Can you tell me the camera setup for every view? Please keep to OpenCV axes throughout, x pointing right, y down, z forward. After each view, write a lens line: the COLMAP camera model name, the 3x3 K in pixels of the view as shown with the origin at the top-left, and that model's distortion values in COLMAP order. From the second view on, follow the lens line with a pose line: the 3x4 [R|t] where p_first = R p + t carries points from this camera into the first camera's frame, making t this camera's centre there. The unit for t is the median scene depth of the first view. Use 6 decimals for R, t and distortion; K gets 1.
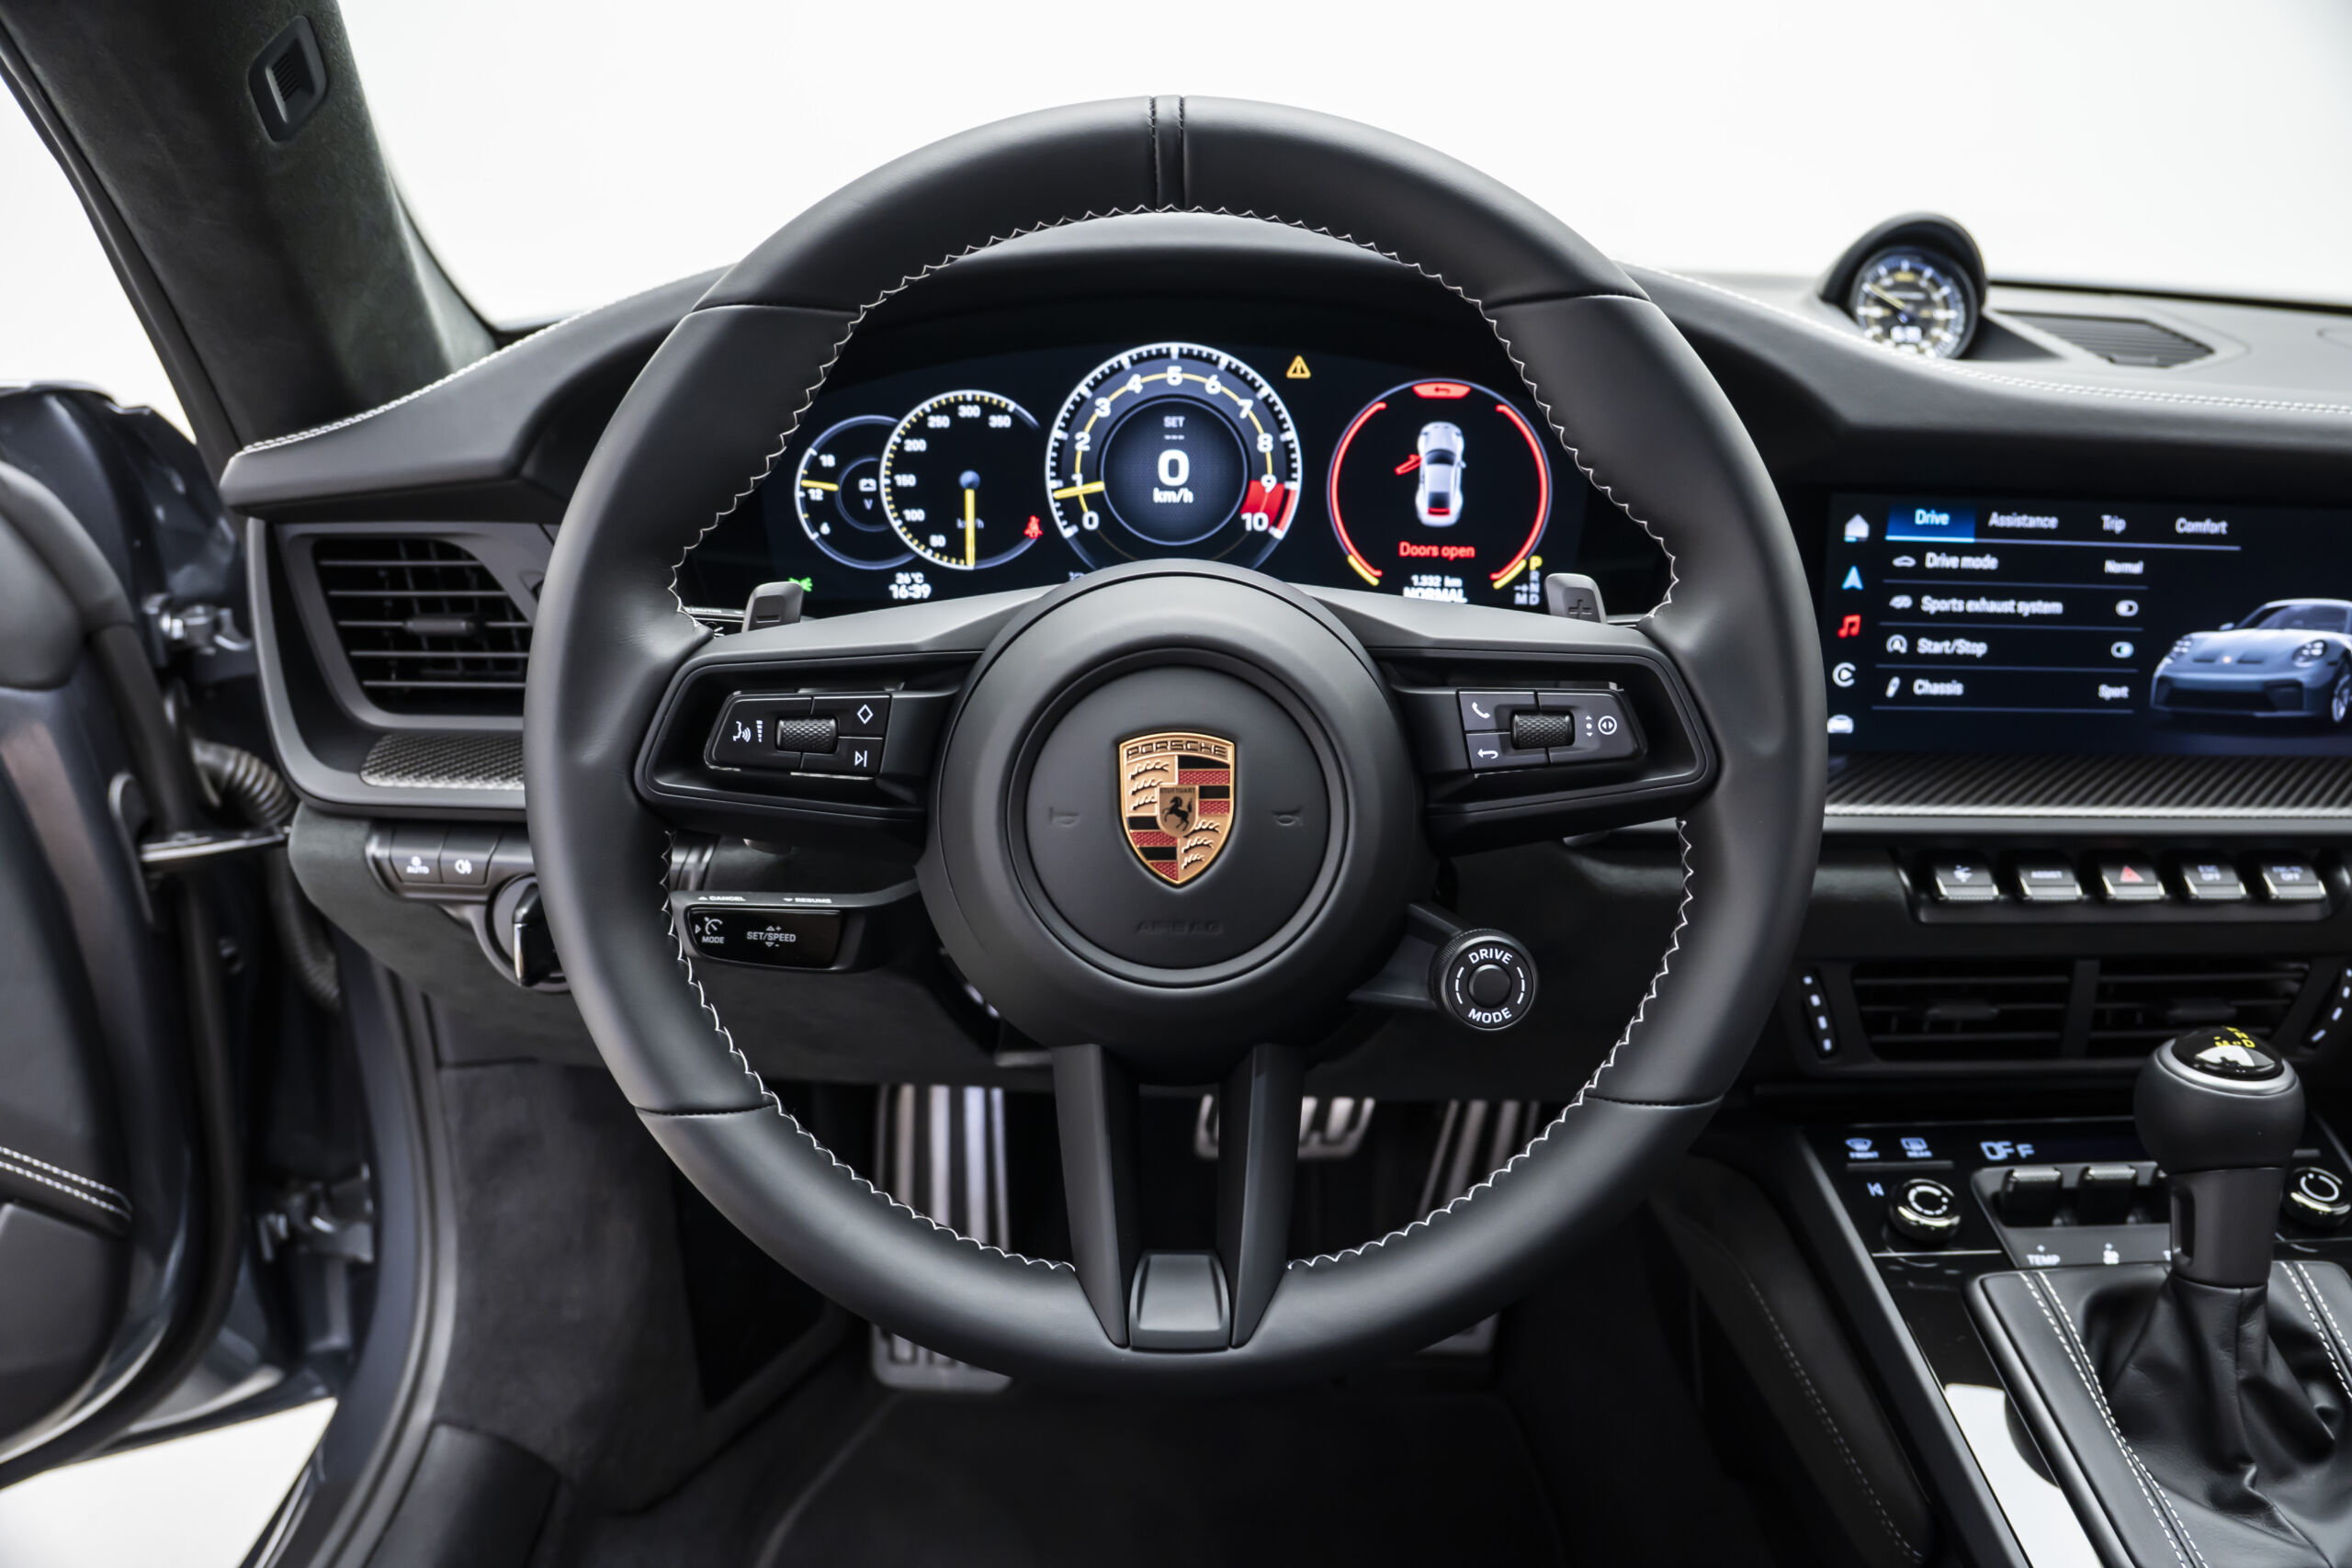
lens RADIAL K [[1852.5, 0, 1176.0], [0, 1852.5, 784.0], [0, 0, 1]] dist [-0.201803, 0.110373]
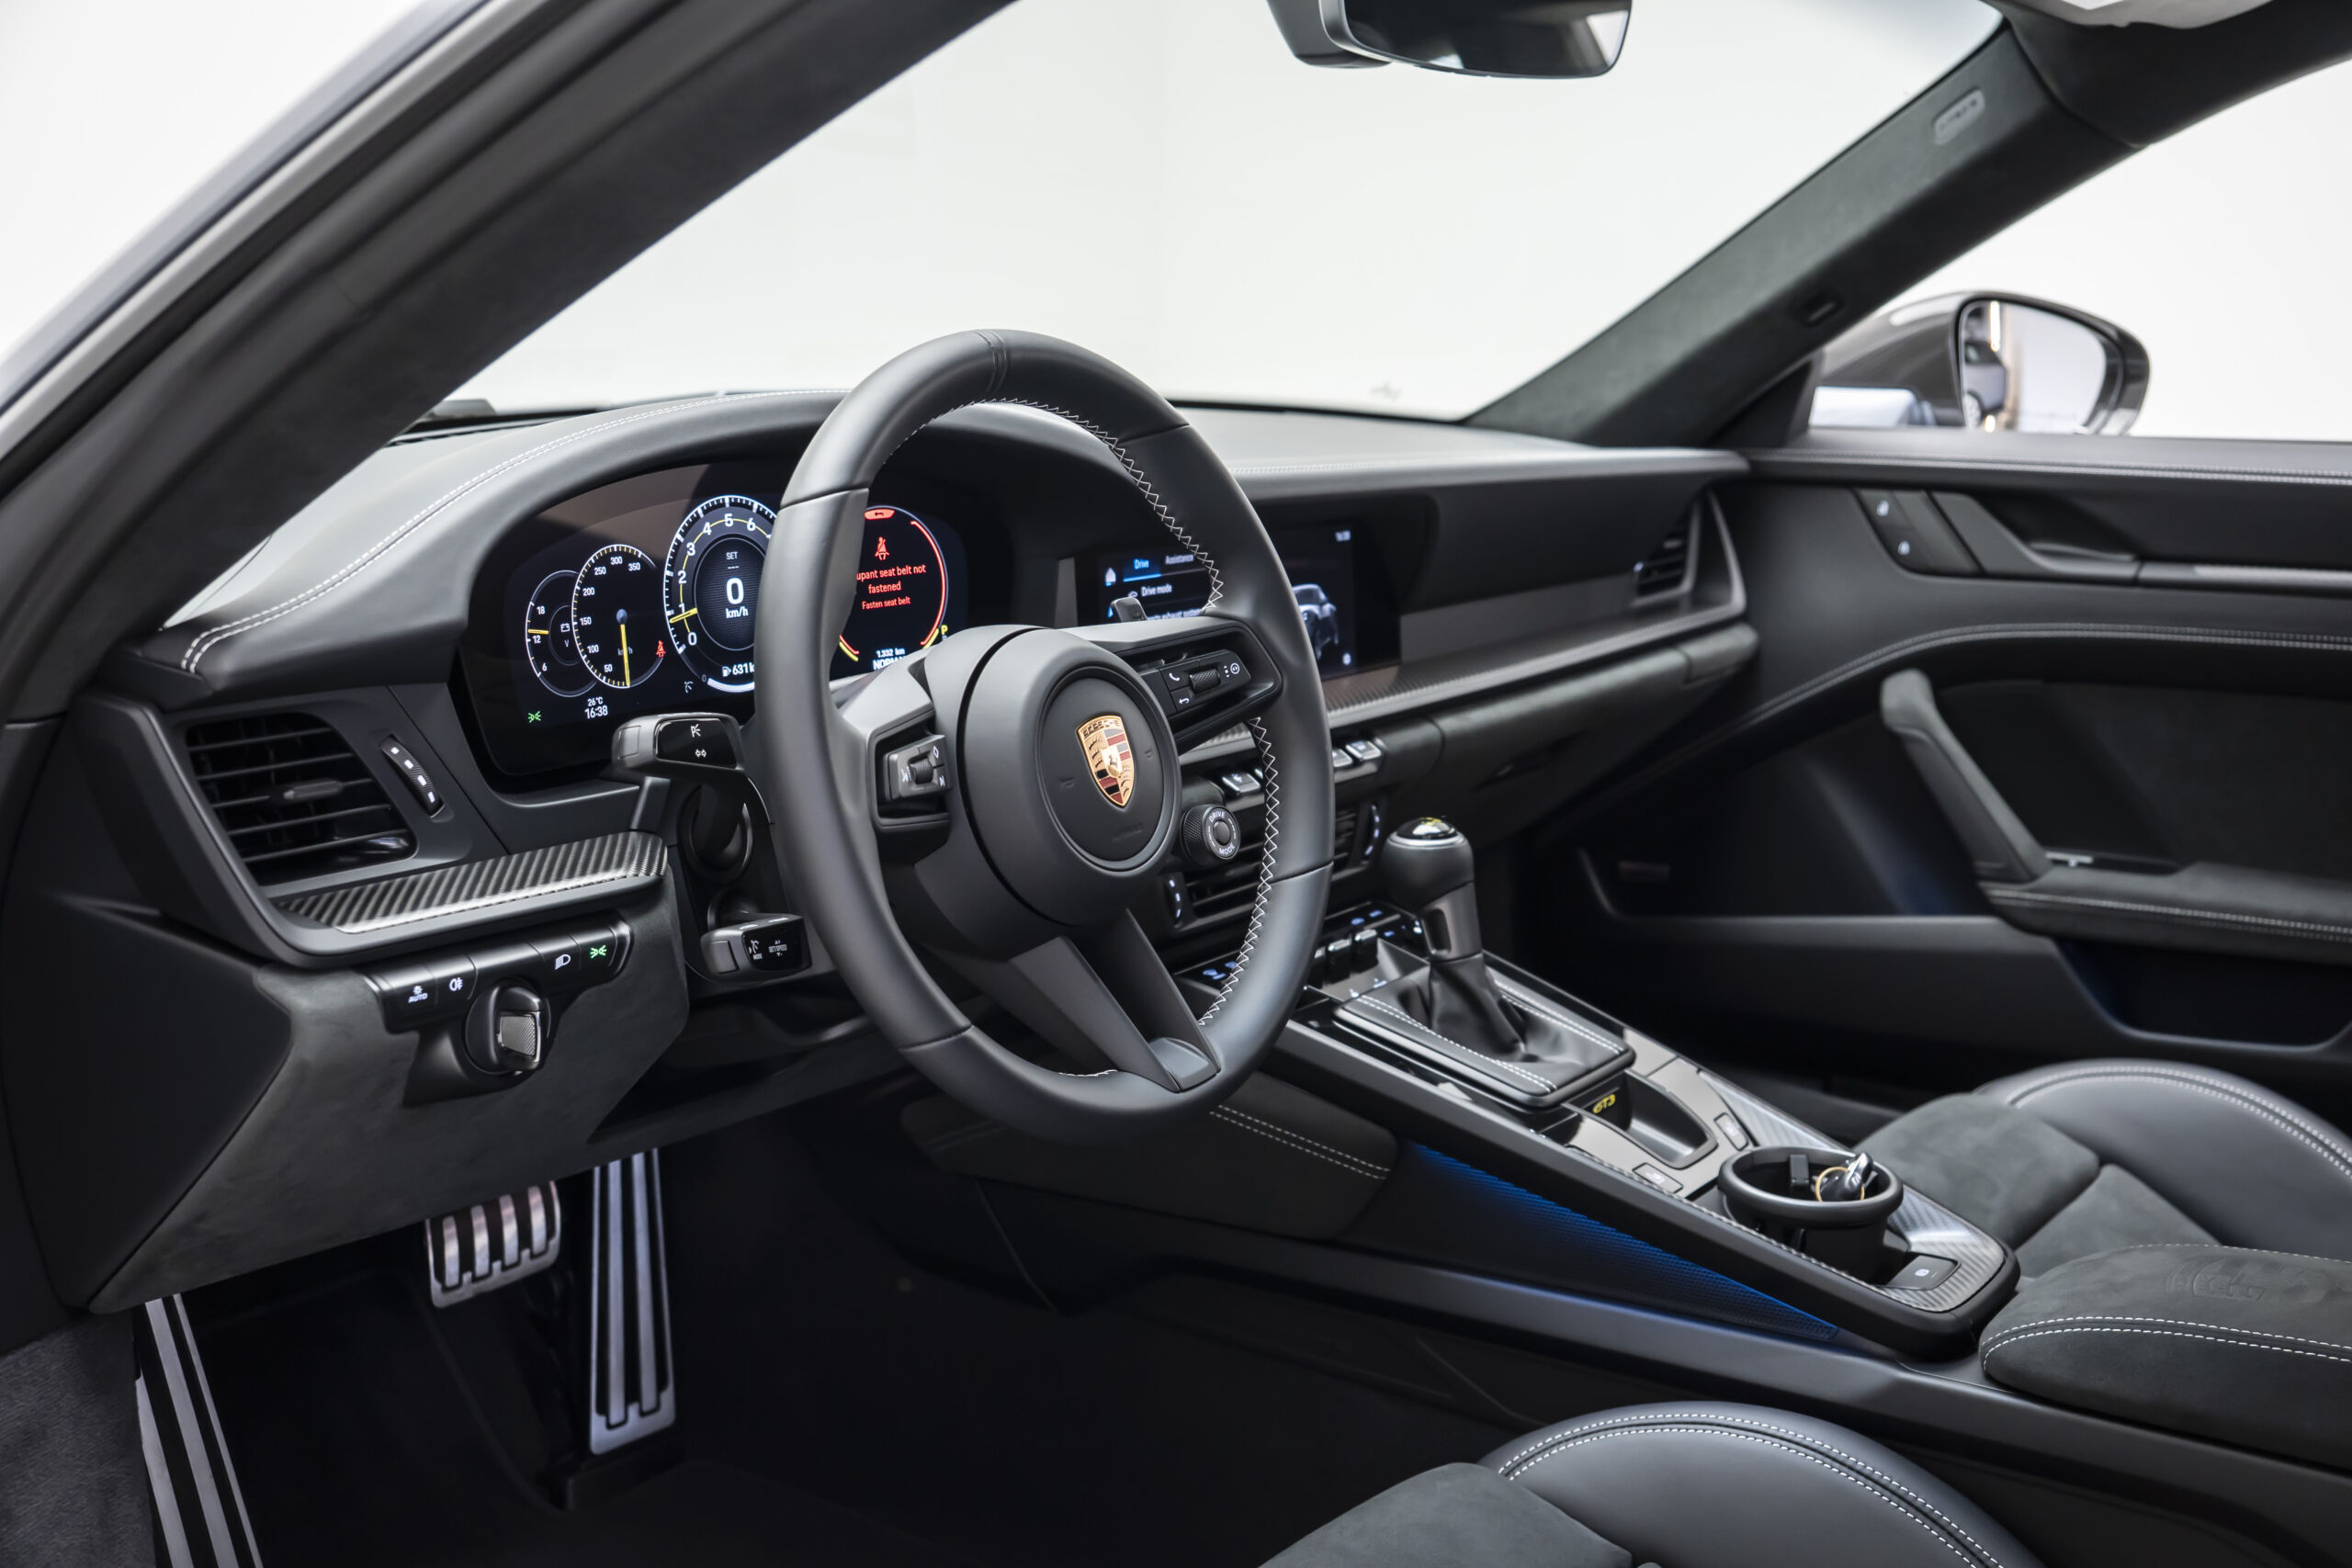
lens RADIAL K [[2617.8, 0, 1176.0], [0, 2617.8, 784.0], [0, 0, 1]] dist [0.005445, 0.003149]
pose [[0.588523, -0.157114, 0.793068, -1.316773], [0.244106, 0.969687, 0.010956, 0.015511], [-0.770749, 0.187145, 0.609035, -0.338282]]
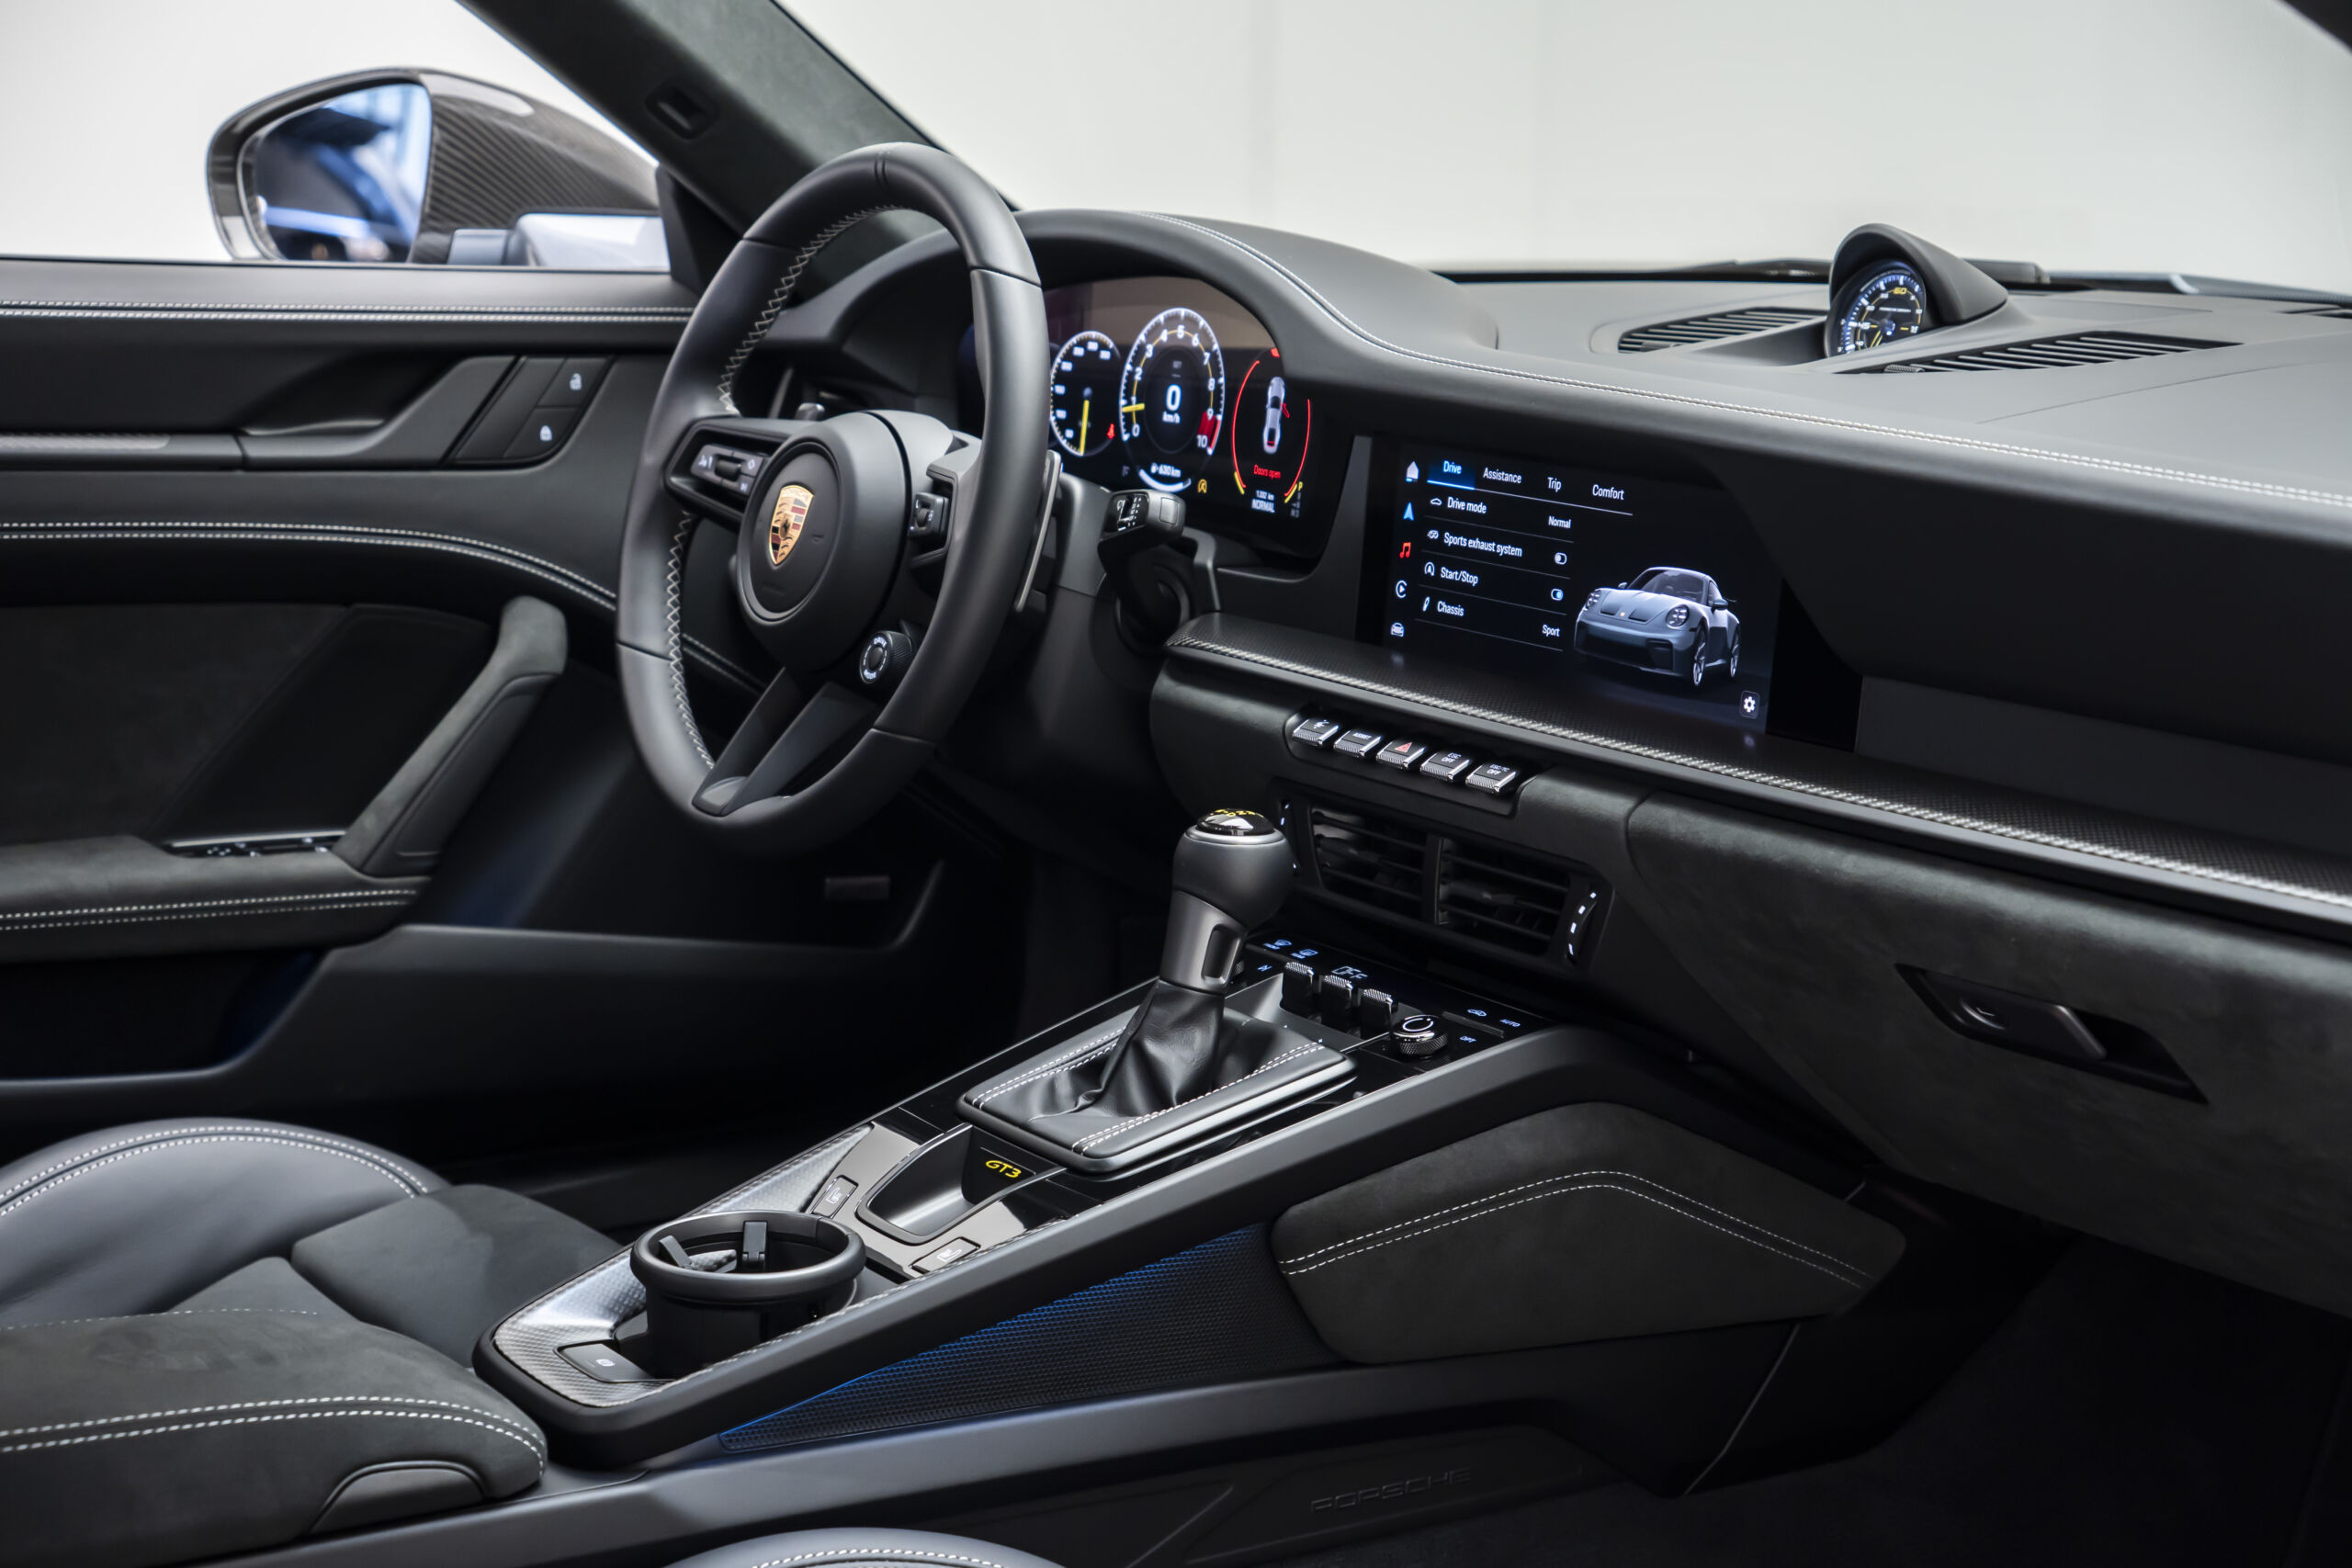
lens RADIAL K [[3657.0, 0, 1176.0], [0, 3657.0, 784.0], [0, 0, 1]] dist [0.222992, 0.034157]
pose [[0.567323, 0.163184, -0.807165, 2.325021], [-0.276450, 0.961028, -0.000016, 0.111186], [0.775706, 0.223150, 0.590326, -0.583893]]
